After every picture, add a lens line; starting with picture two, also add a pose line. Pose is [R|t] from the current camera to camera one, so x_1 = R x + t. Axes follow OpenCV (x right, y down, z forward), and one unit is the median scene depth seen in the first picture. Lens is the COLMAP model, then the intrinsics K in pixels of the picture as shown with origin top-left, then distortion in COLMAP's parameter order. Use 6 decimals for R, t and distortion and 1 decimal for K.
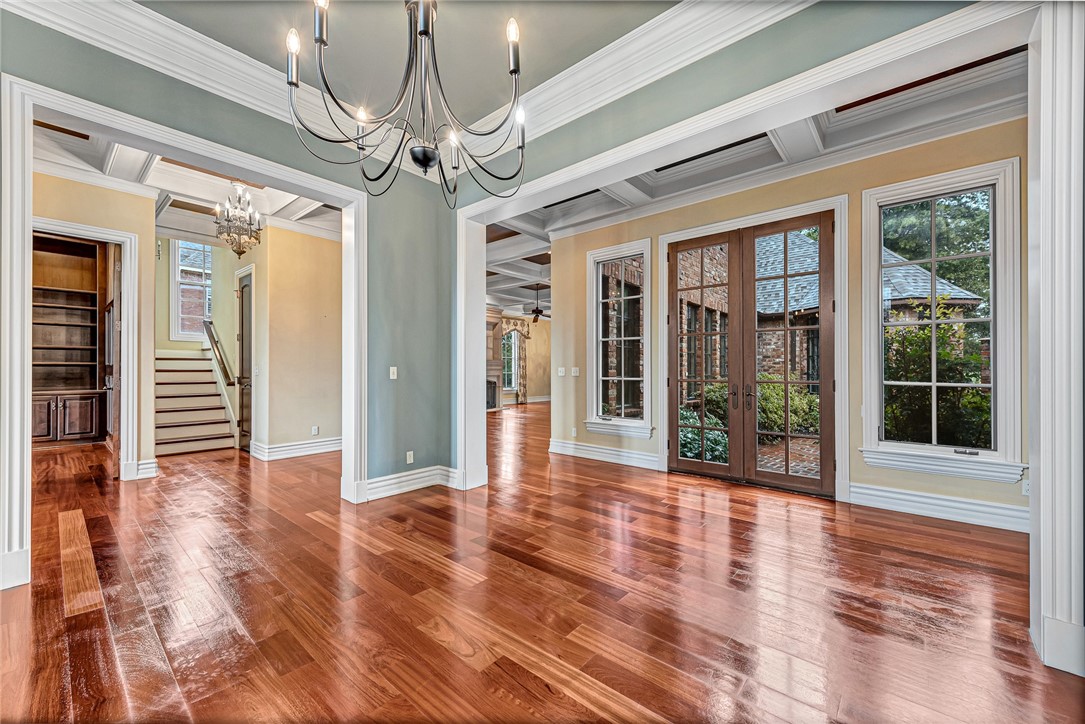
lens RADIAL K [[427.2, 0, 533.9], [0, 427.2, 366.9], [0, 0, 1]] dist [0.015752, -0.004409]
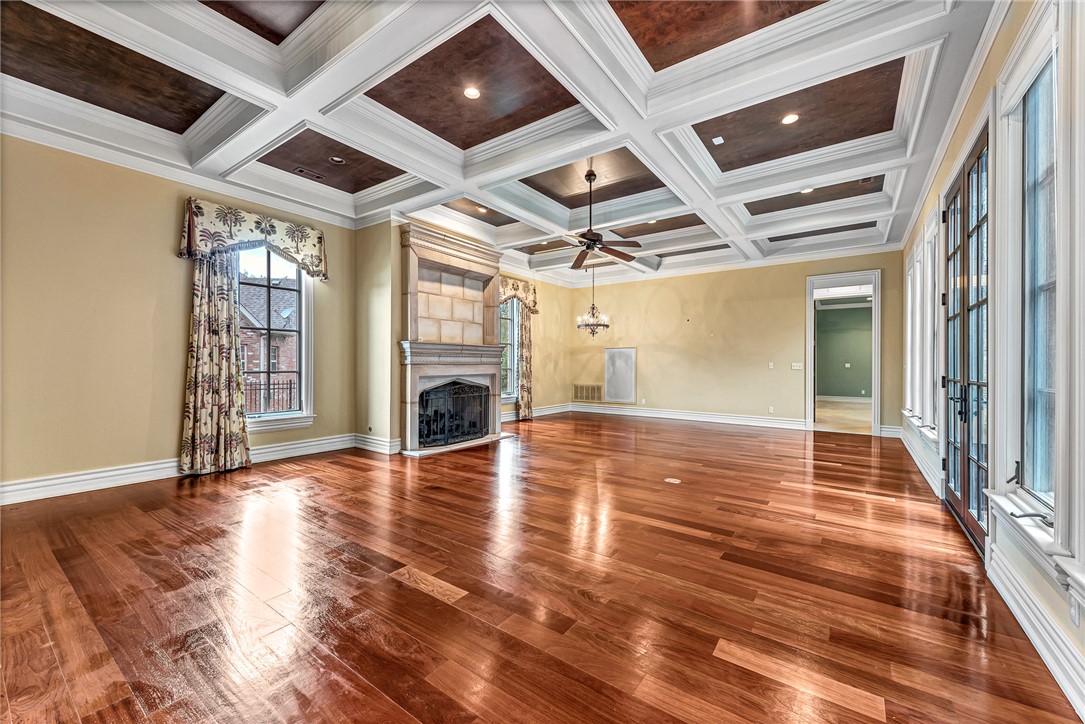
lens RADIAL K [[427.2, 0, 538.7], [0, 427.2, 361.8], [0, 0, 1]] dist [0.015752, -0.004409]
pose [[0.995237, 0.000405, 0.097481, -0.079738], [-0.000651, 0.999997, 0.002492, 0.002940], [-0.097480, -0.002543, 0.995234, 0.461358]]
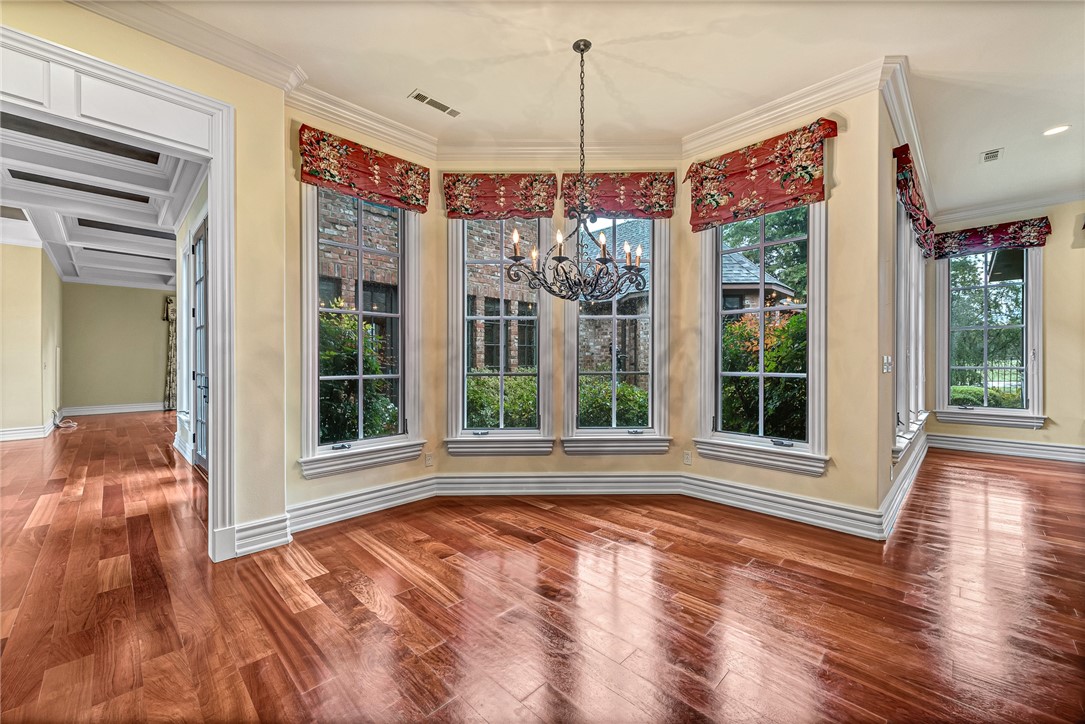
lens RADIAL K [[427.2, 0, 540.2], [0, 427.2, 363.7], [0, 0, 1]] dist [0.015752, -0.004409]
pose [[0.998235, -0.009295, -0.058662, 0.469819], [0.010014, 0.999878, 0.011963, 0.001815], [0.058544, -0.012530, 0.998206, 0.018449]]
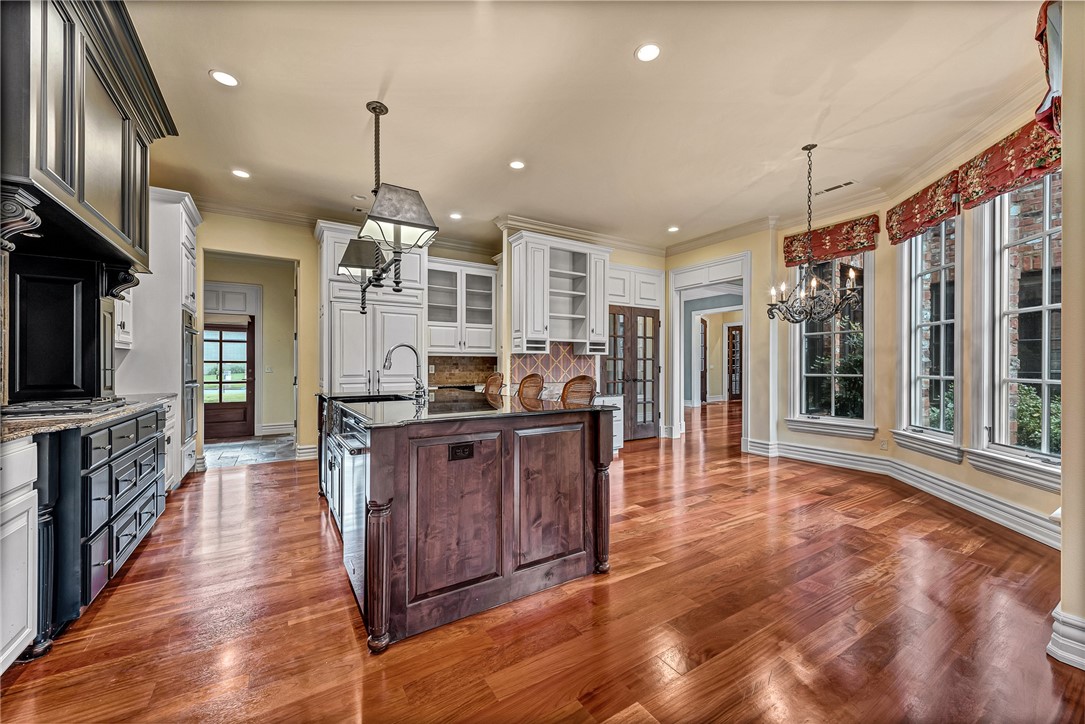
lens RADIAL K [[427.2, 0, 543.3], [0, 427.2, 368.1], [0, 0, 1]] dist [0.015752, -0.004409]
pose [[-0.275895, 0.002043, -0.961186, 0.818492], [0.006774, 0.999977, 0.000181, 0.003744], [0.961164, -0.006462, -0.275902, 0.132973]]
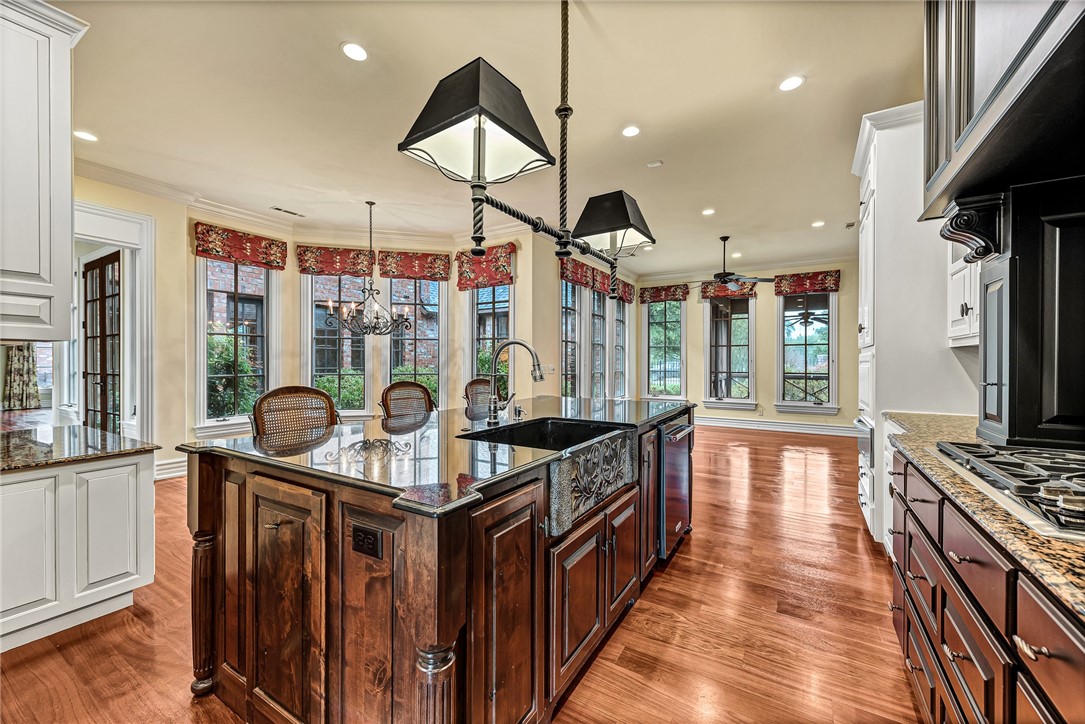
lens RADIAL K [[427.2, 0, 537.7], [0, 427.2, 370.0], [0, 0, 1]] dist [0.015752, -0.004409]
pose [[0.984963, -0.003185, 0.172736, 0.561892], [-0.001176, 0.999683, 0.025141, -0.004484], [-0.172761, -0.024967, 0.984647, -0.191519]]
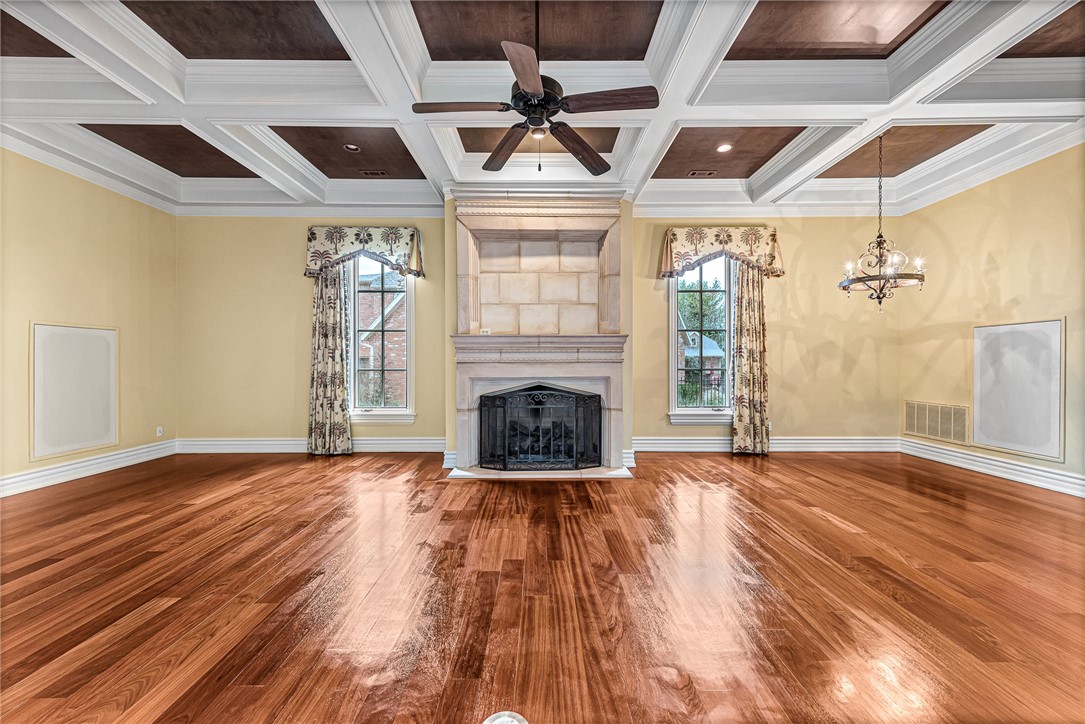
lens RADIAL K [[427.2, 0, 545.4], [0, 427.2, 363.4], [0, 0, 1]] dist [0.015752, -0.004409]
pose [[0.666175, 0.000948, -0.745795, 0.153201], [0.008413, 0.999926, 0.008785, 0.004399], [0.745748, -0.012127, 0.666118, 0.731678]]
